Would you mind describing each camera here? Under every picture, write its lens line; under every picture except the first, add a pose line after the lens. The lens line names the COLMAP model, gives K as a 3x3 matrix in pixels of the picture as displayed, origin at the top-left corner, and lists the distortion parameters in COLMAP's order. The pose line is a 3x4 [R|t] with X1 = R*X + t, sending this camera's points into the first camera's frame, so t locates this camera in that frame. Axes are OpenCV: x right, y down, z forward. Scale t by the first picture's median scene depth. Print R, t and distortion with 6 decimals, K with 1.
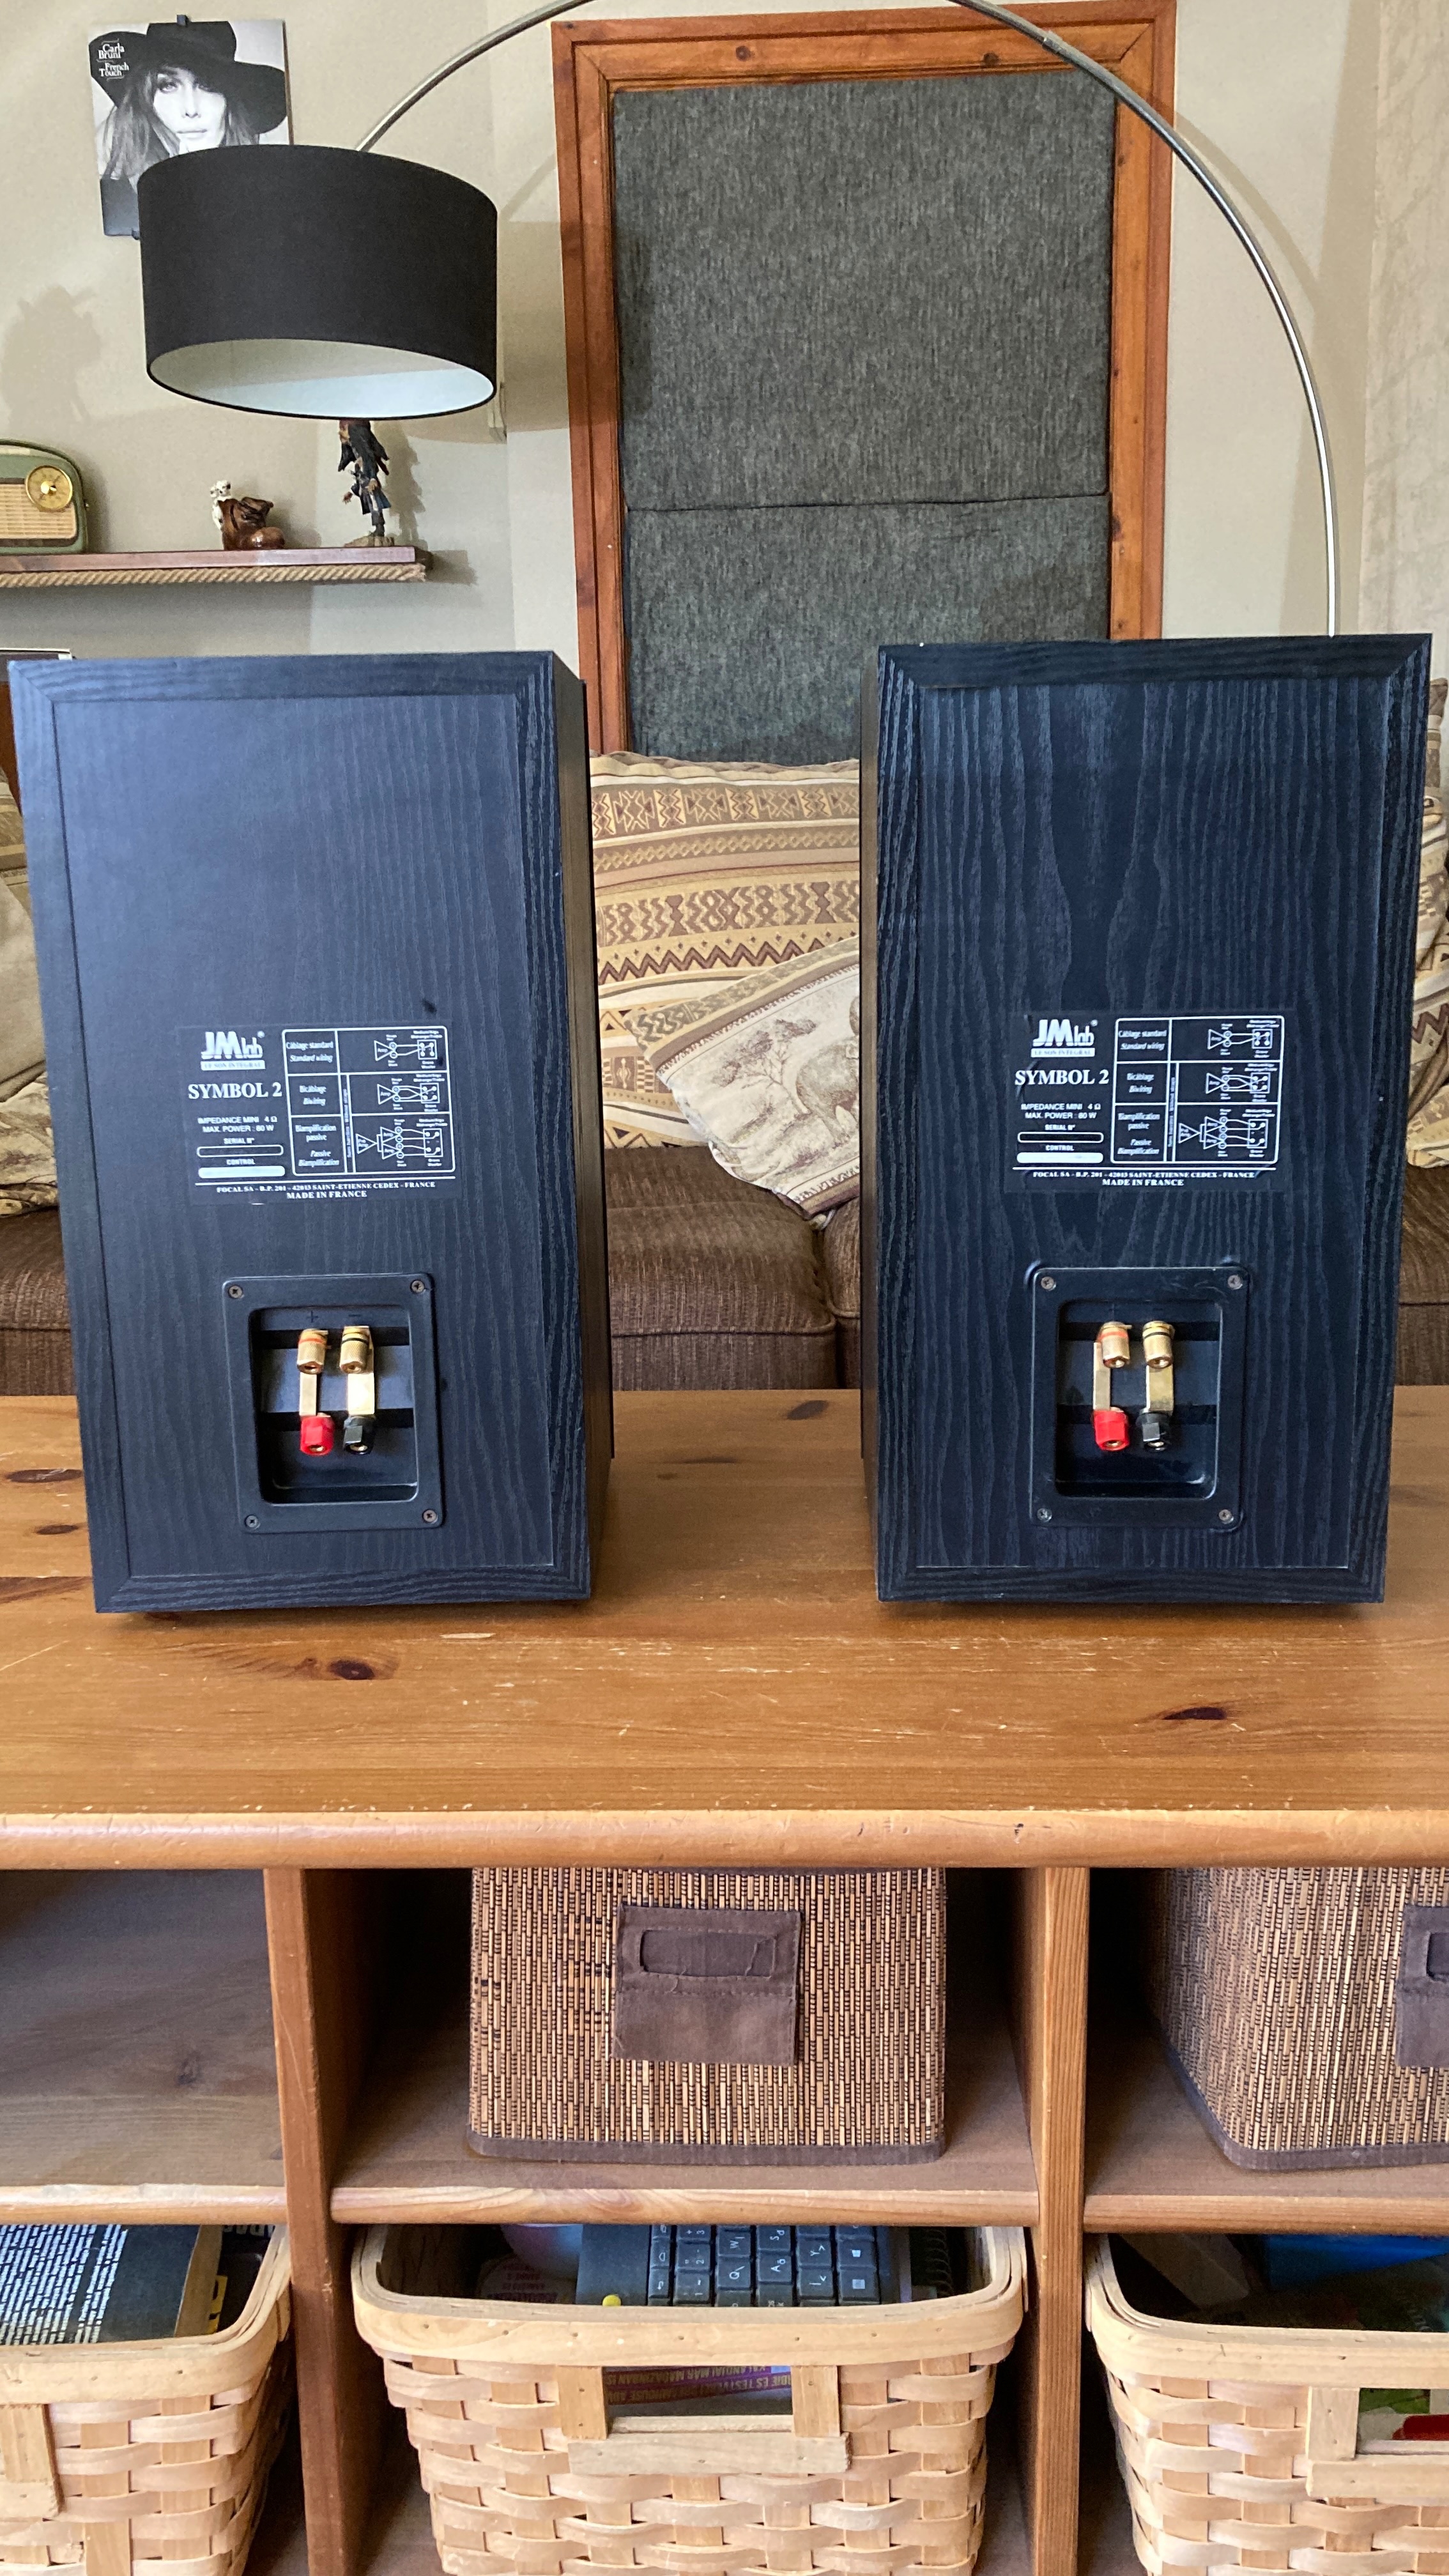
lens RADIAL K [[2297.0, 0, 727.5], [0, 2297.0, 1284.5], [0, 0, 1]] dist [0.015619, 0.044463]
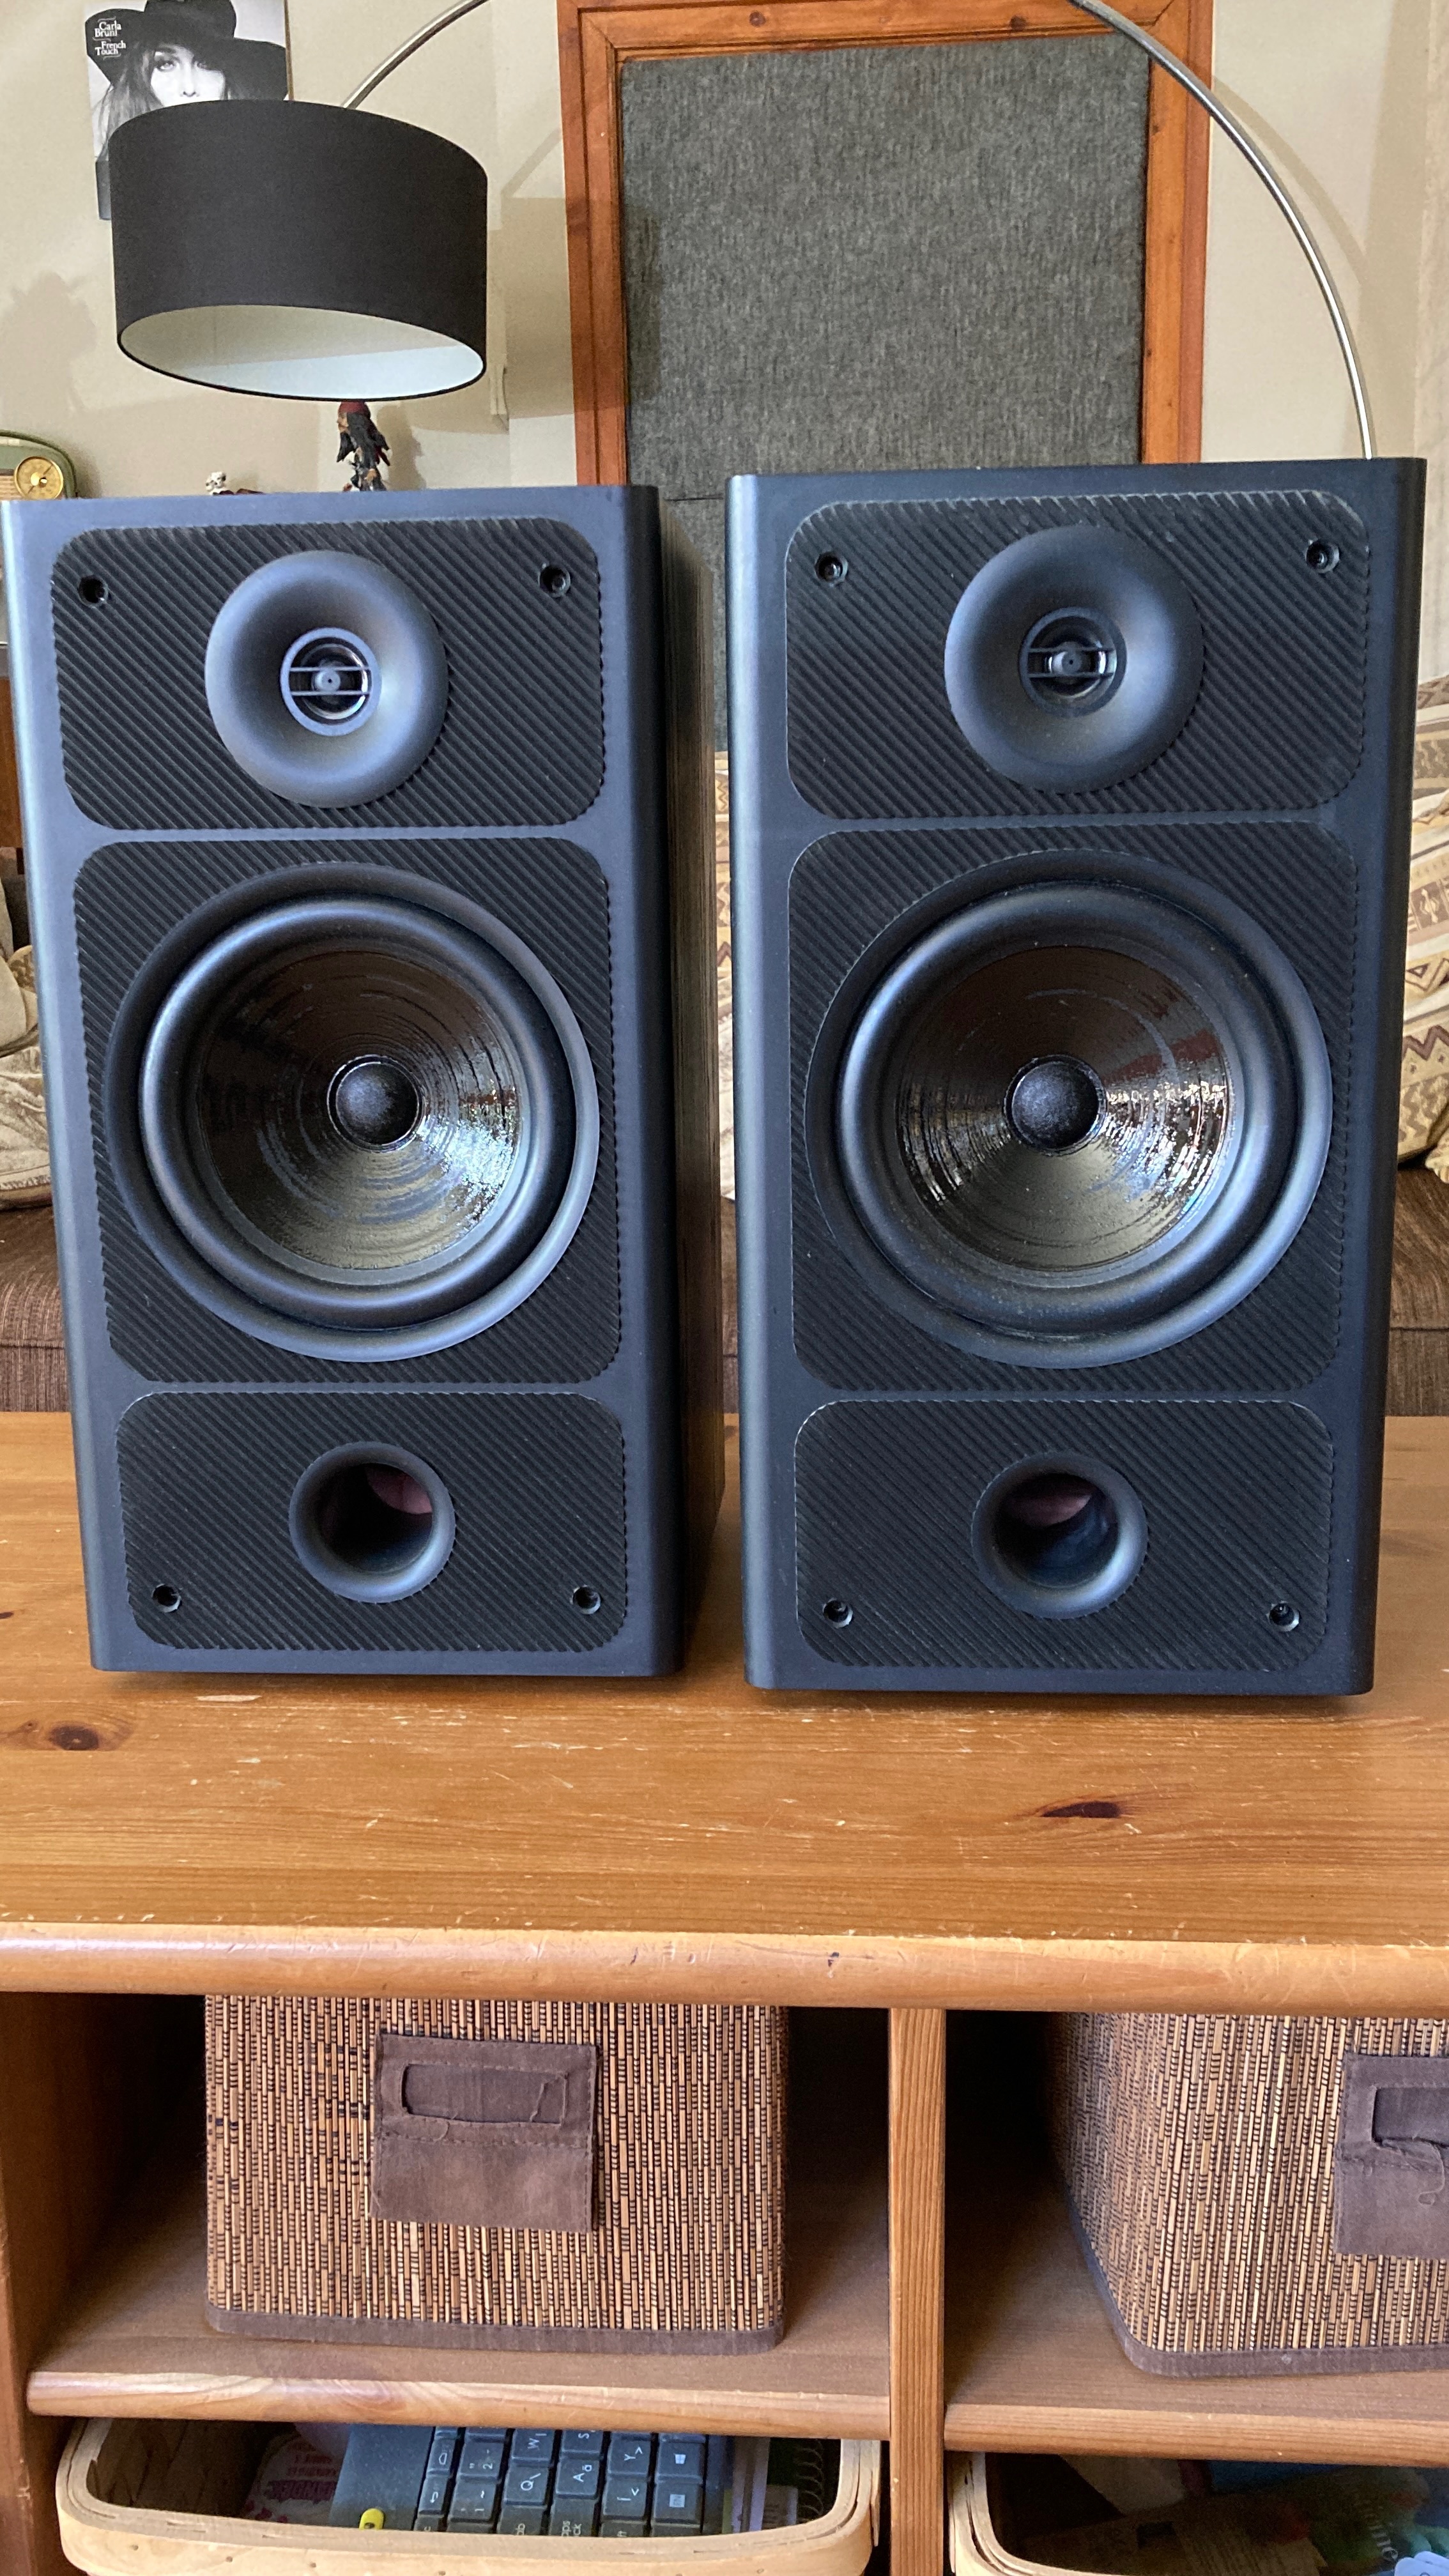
lens RADIAL K [[2297.0, 0, 718.8], [0, 2297.0, 1290.3], [0, 0, 1]] dist [0.015619, 0.044463]
pose [[0.999352, 0.009428, -0.034746, 0.097072], [-0.009895, 0.999863, -0.013304, 0.015032], [0.034616, 0.013639, 0.999308, 0.176013]]
